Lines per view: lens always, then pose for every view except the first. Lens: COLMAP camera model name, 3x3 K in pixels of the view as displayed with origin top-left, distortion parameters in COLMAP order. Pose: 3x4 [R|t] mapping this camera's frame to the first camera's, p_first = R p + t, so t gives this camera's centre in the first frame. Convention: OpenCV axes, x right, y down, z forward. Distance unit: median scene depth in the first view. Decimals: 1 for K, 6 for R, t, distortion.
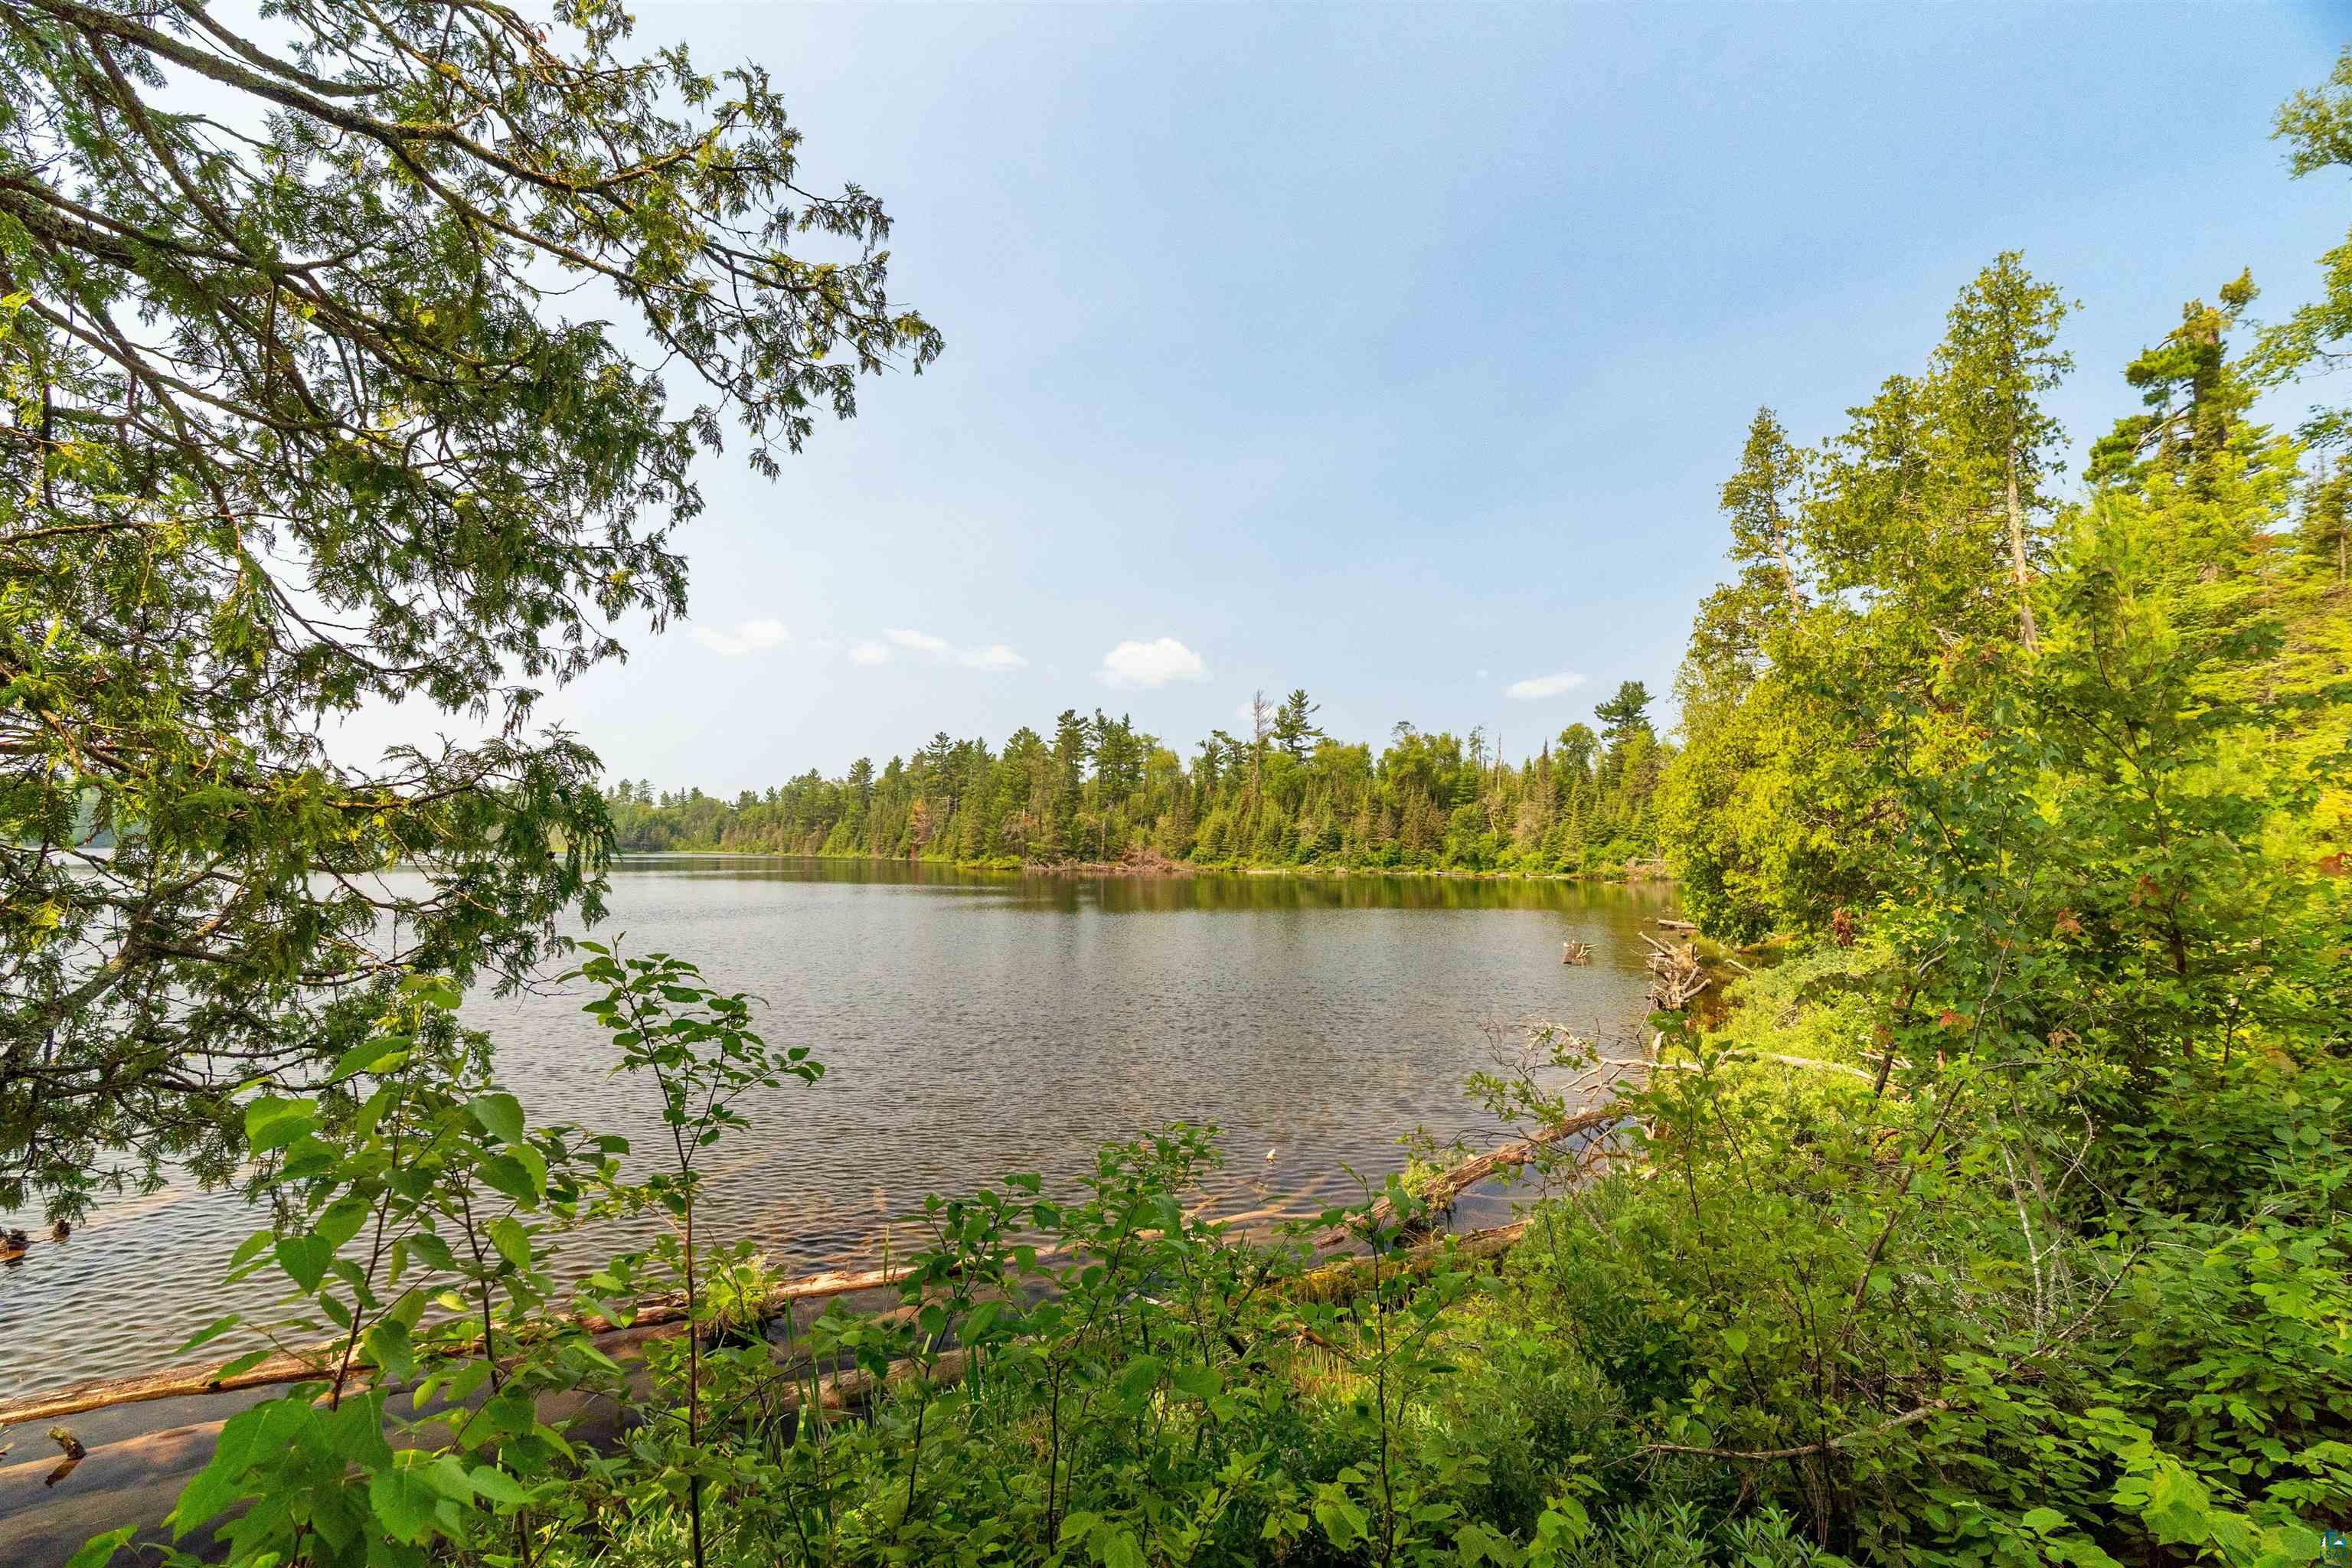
lens RADIAL K [[1075.4, 0, 1173.5], [0, 1075.4, 783.6], [0, 0, 1]] dist [0.000667, 0.000289]
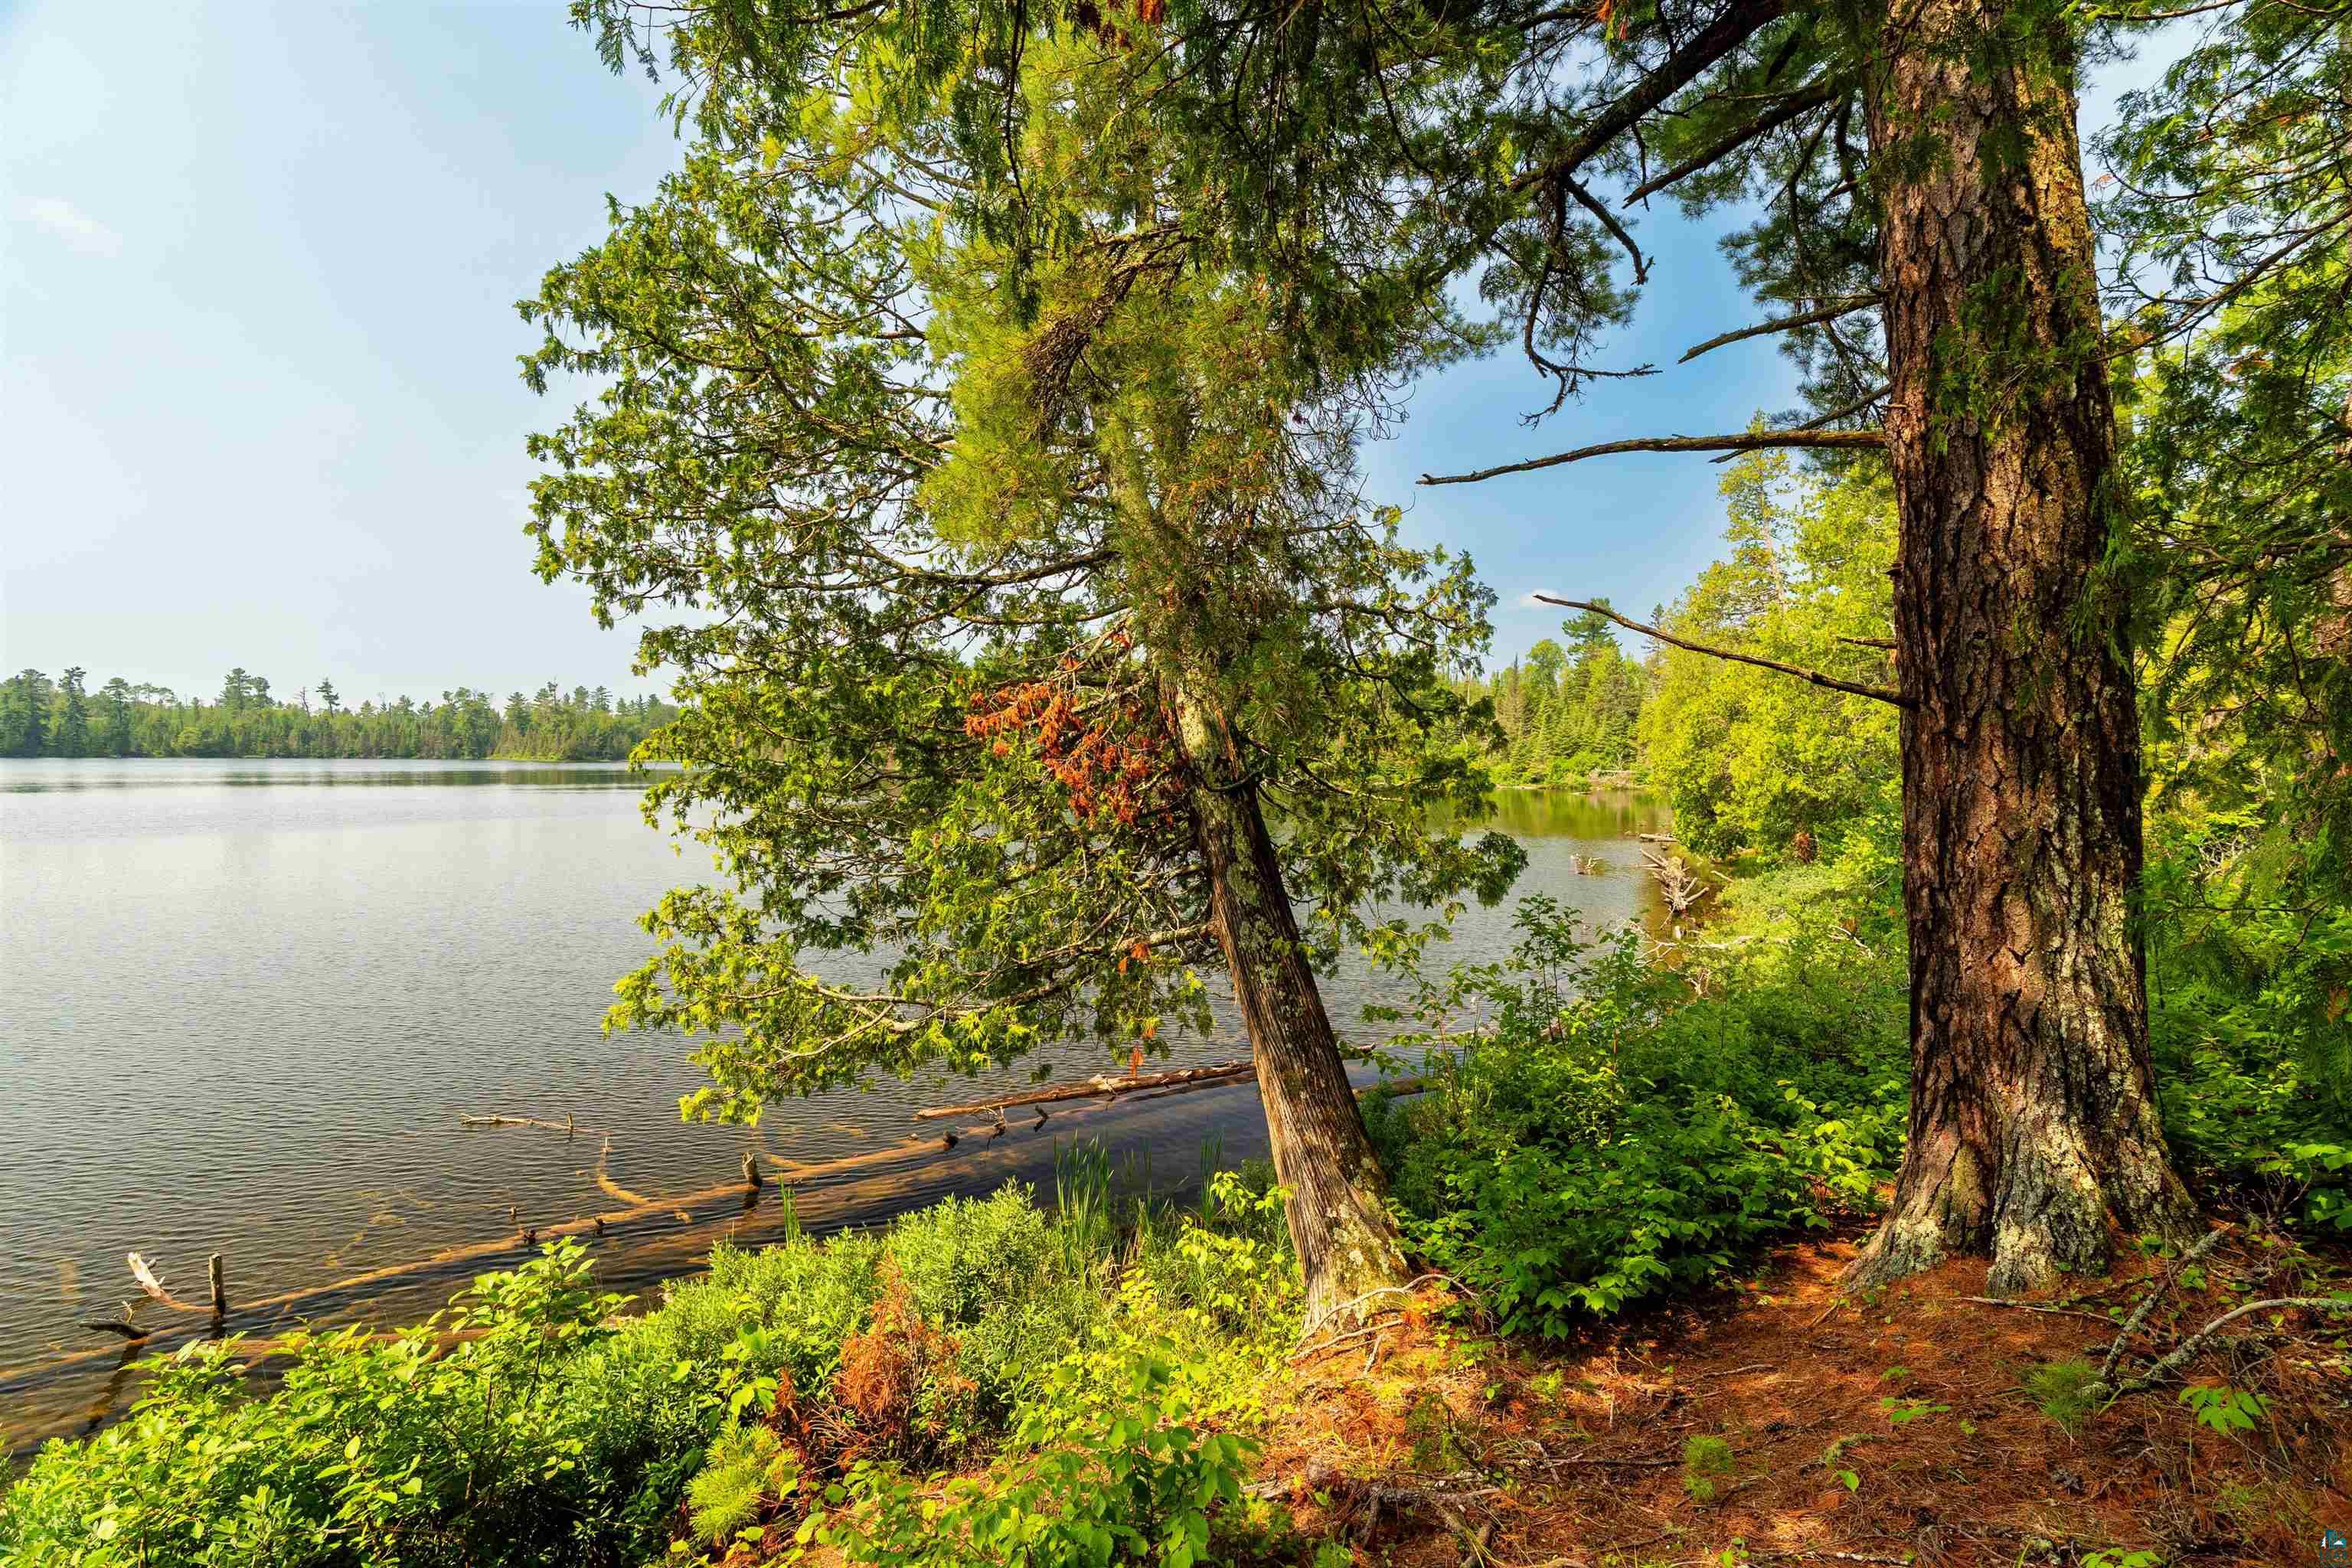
lens RADIAL K [[1075.4, 0, 1178.2], [0, 1075.4, 785.8], [0, 0, 1]] dist [0.000667, 0.000289]
pose [[0.999090, -0.001961, 0.042607, -0.148239], [-0.001848, 0.996016, 0.089160, -0.042563], [-0.042612, -0.089158, 0.995106, -0.198133]]
